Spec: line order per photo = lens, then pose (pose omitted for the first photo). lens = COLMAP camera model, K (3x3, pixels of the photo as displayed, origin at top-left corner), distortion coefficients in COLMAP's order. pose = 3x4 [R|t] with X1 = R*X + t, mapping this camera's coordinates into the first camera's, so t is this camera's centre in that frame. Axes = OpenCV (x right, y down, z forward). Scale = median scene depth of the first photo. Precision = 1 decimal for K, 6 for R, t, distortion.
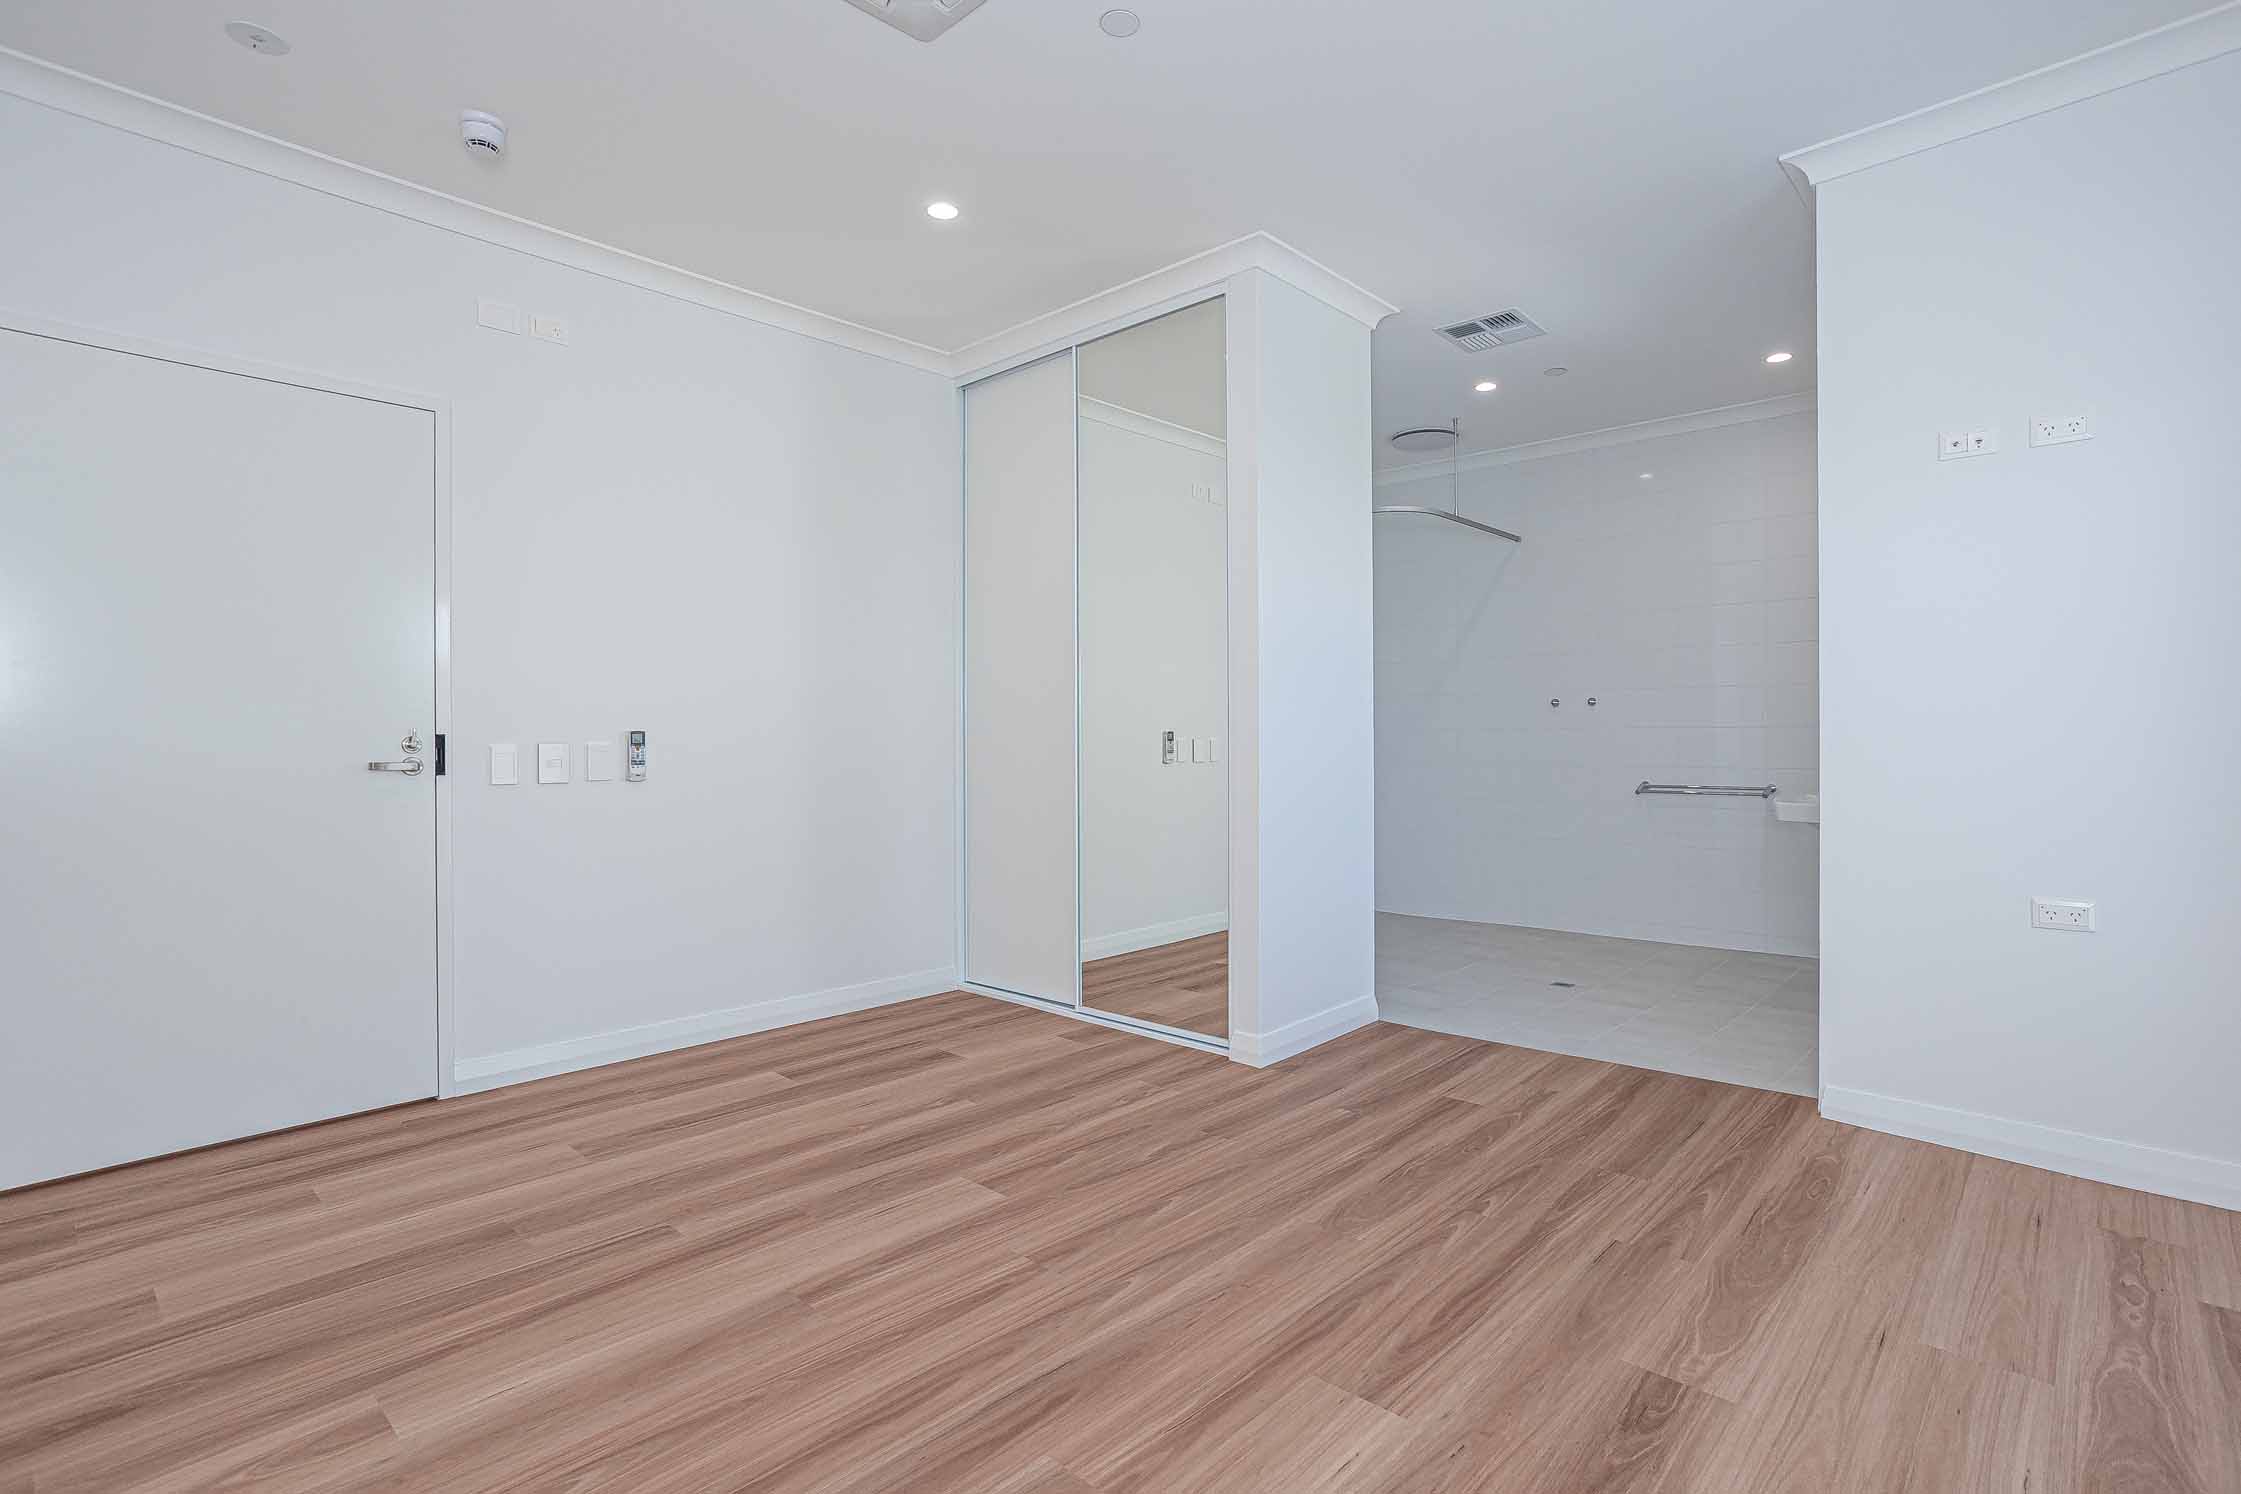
lens RADIAL K [[1088.7, 0, 1129.9], [0, 1088.7, 746.1], [0, 0, 1]] dist [-0.039408, 0.022753]
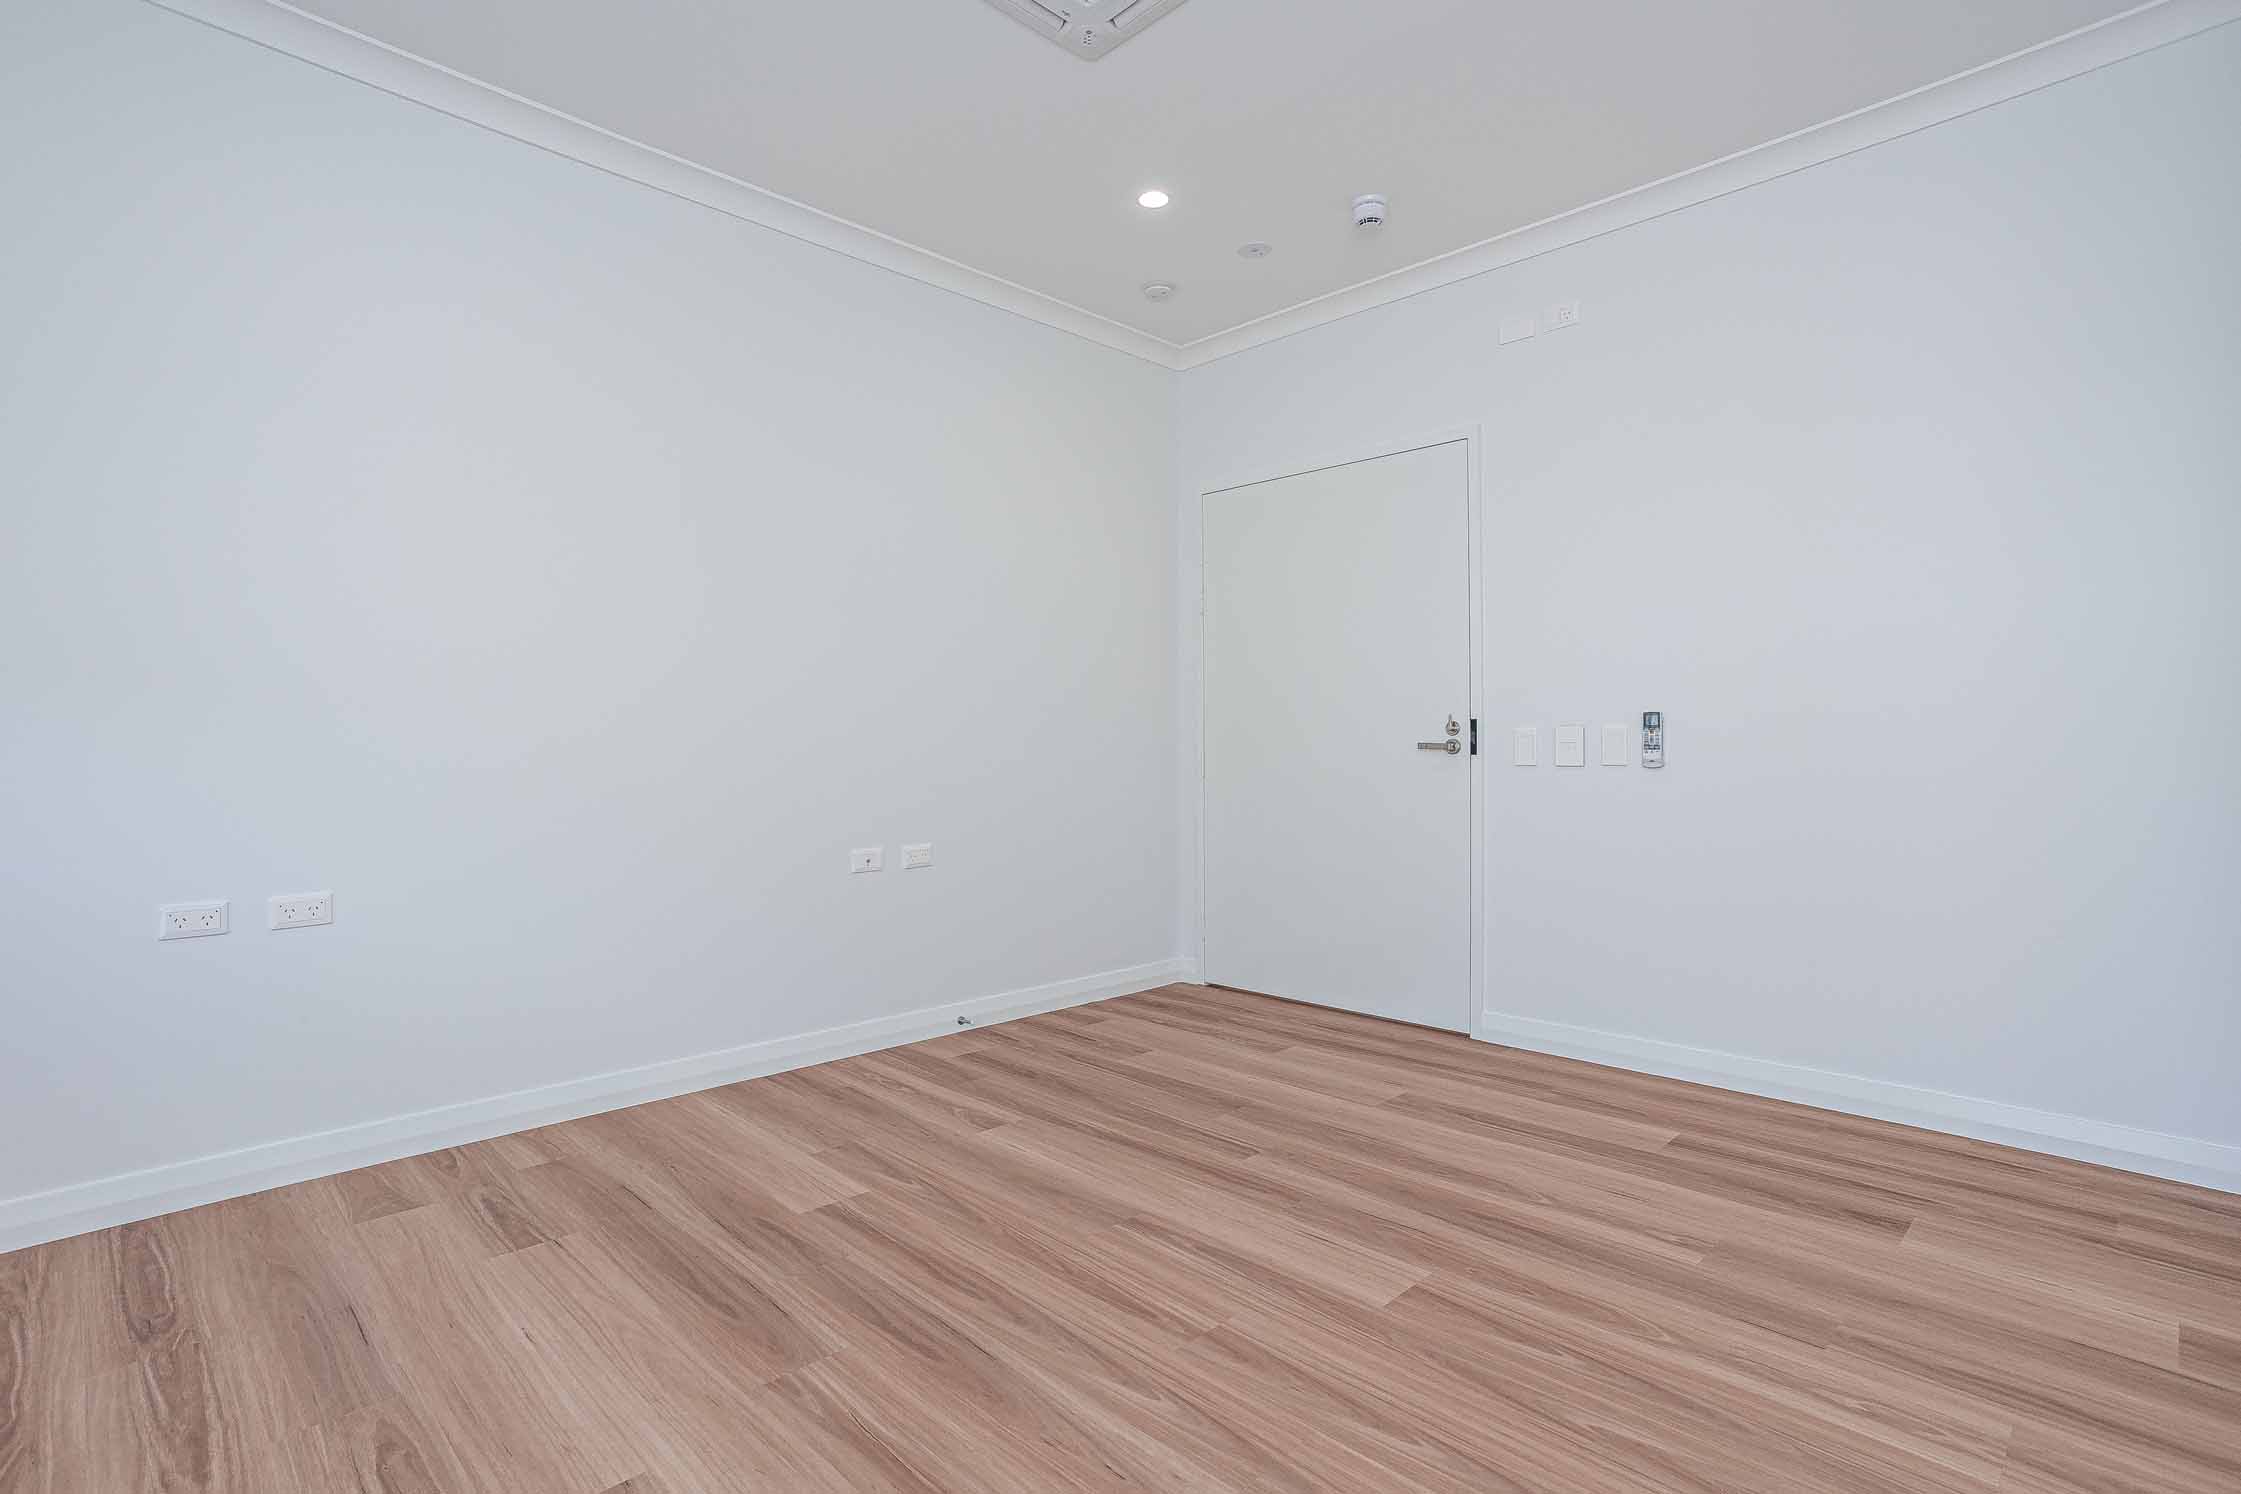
lens RADIAL K [[1088.7, 0, 1123.0], [0, 1088.7, 746.4], [0, 0, 1]] dist [-0.039408, 0.022753]
pose [[-0.046588, 0.006831, -0.998891, 0.625697], [-0.003120, 0.999971, 0.006984, 0.013434], [0.998909, 0.003442, -0.046565, 0.810514]]
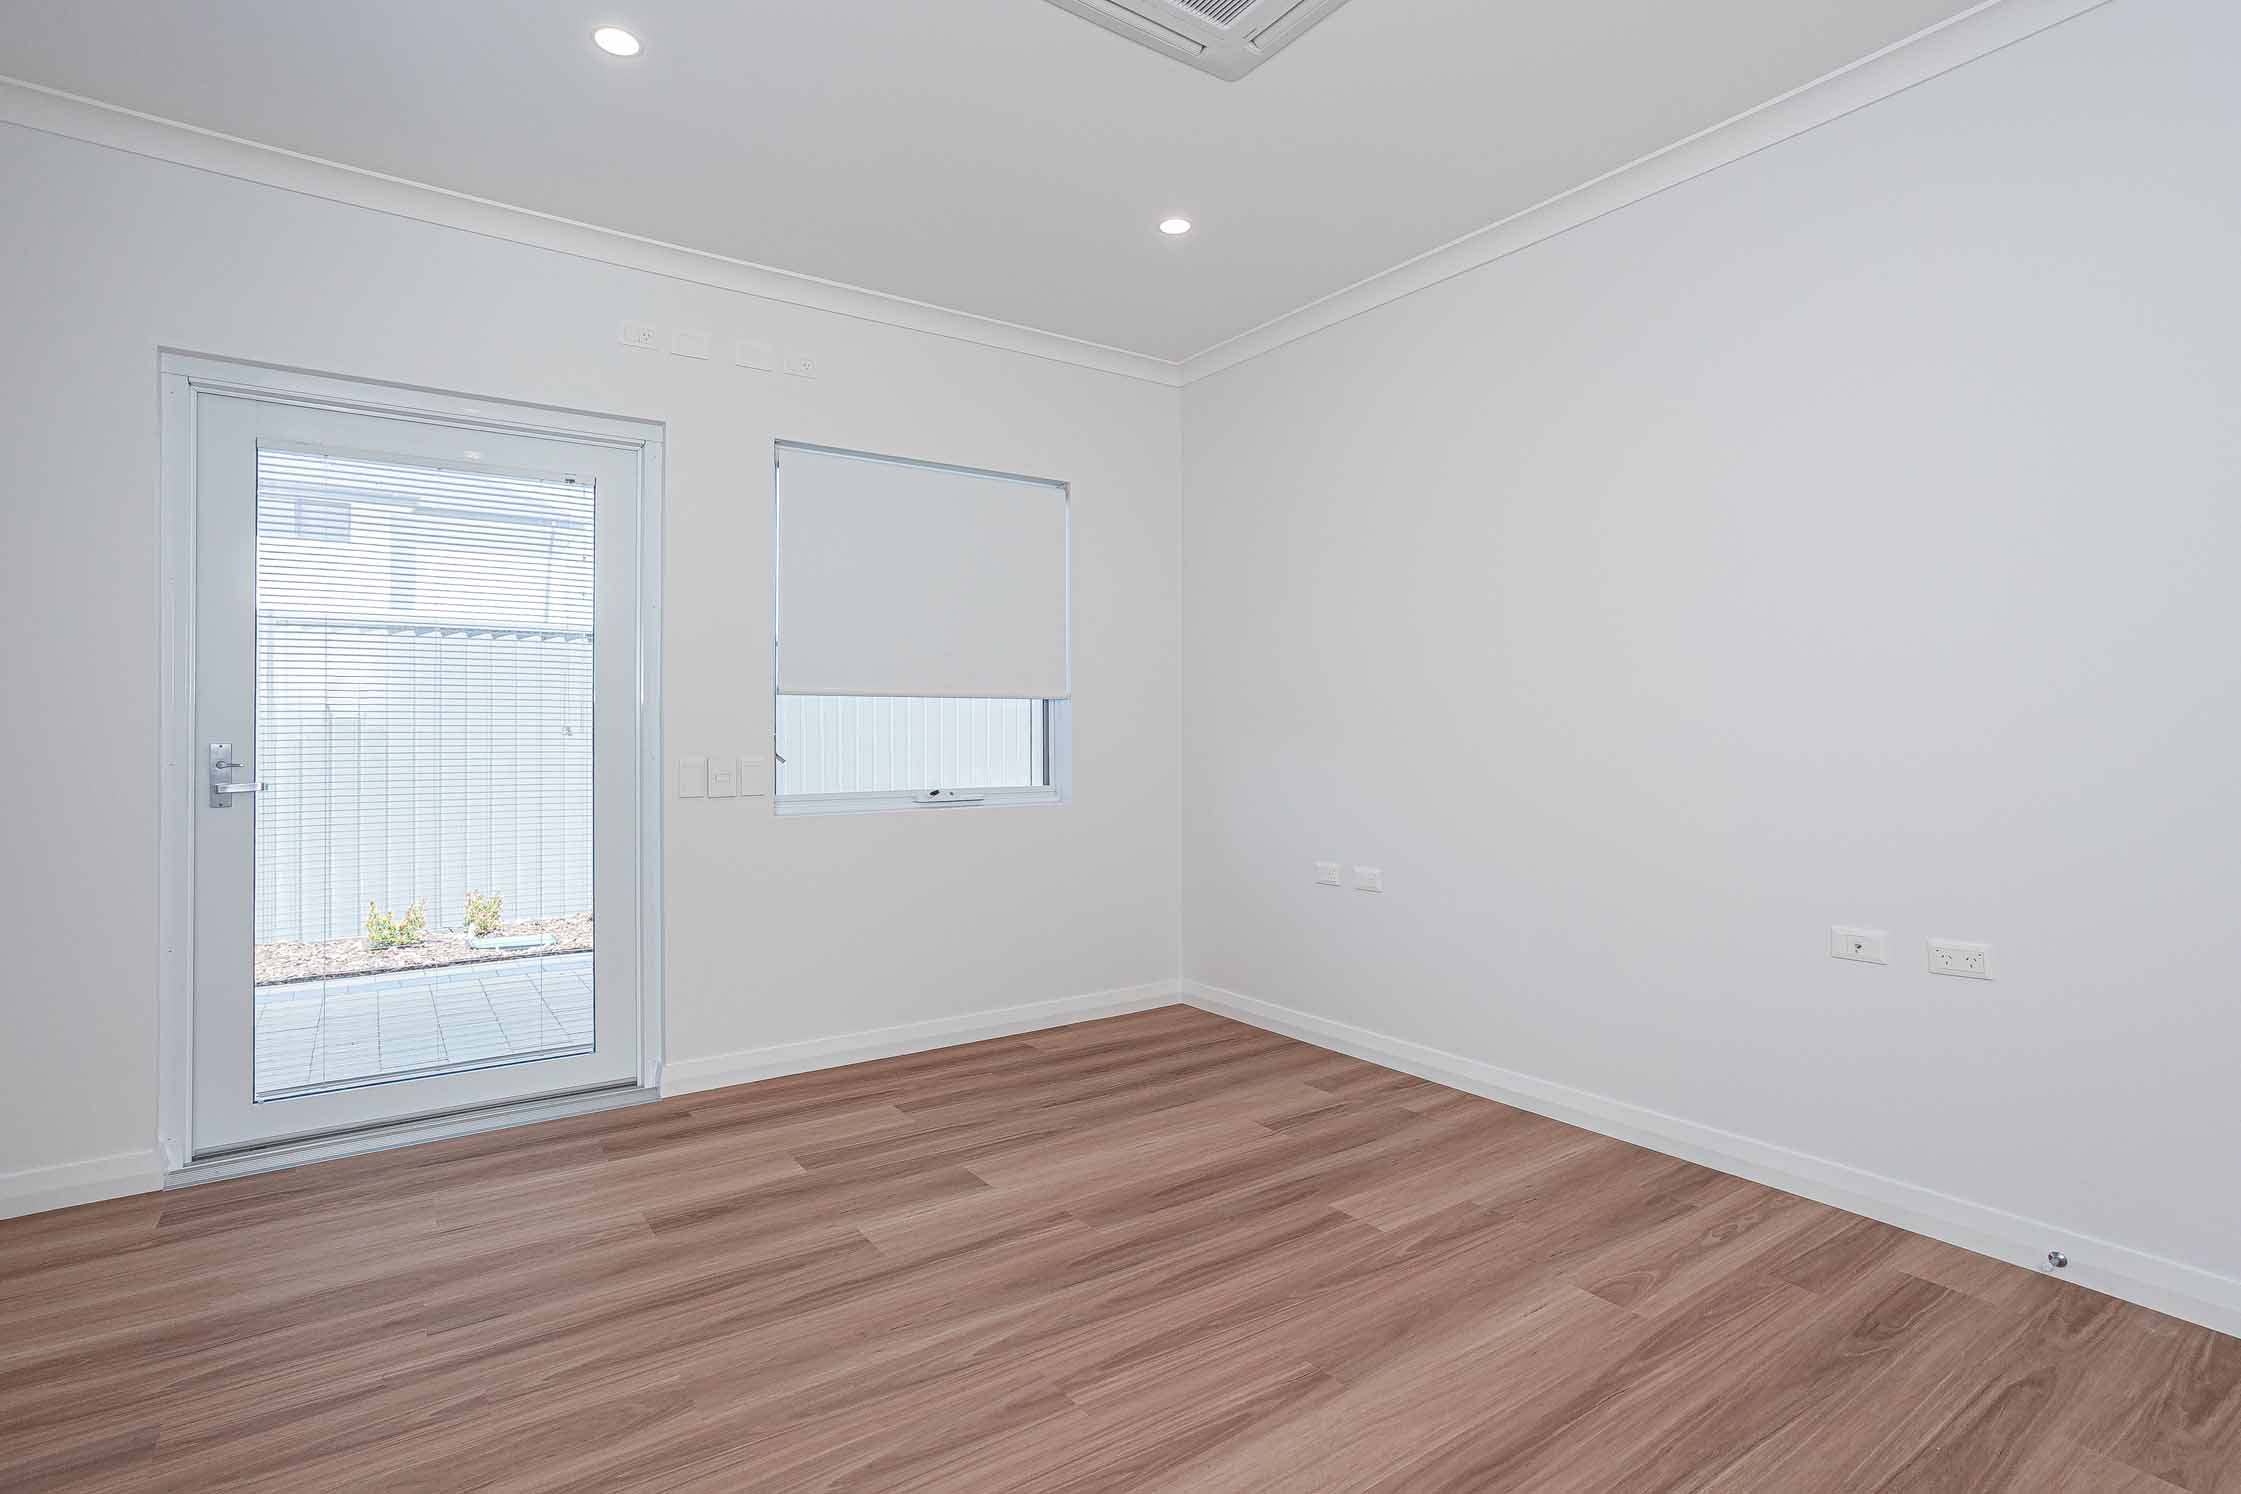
lens RADIAL K [[1088.7, 0, 1105.1], [0, 1088.7, 710.0], [0, 0, 1]] dist [-0.039408, 0.022753]
pose [[-0.975848, 0.011160, 0.218164, -0.255520], [0.007380, 0.999808, -0.018135, -0.032665], [-0.218325, -0.016087, -0.975744, 1.516236]]
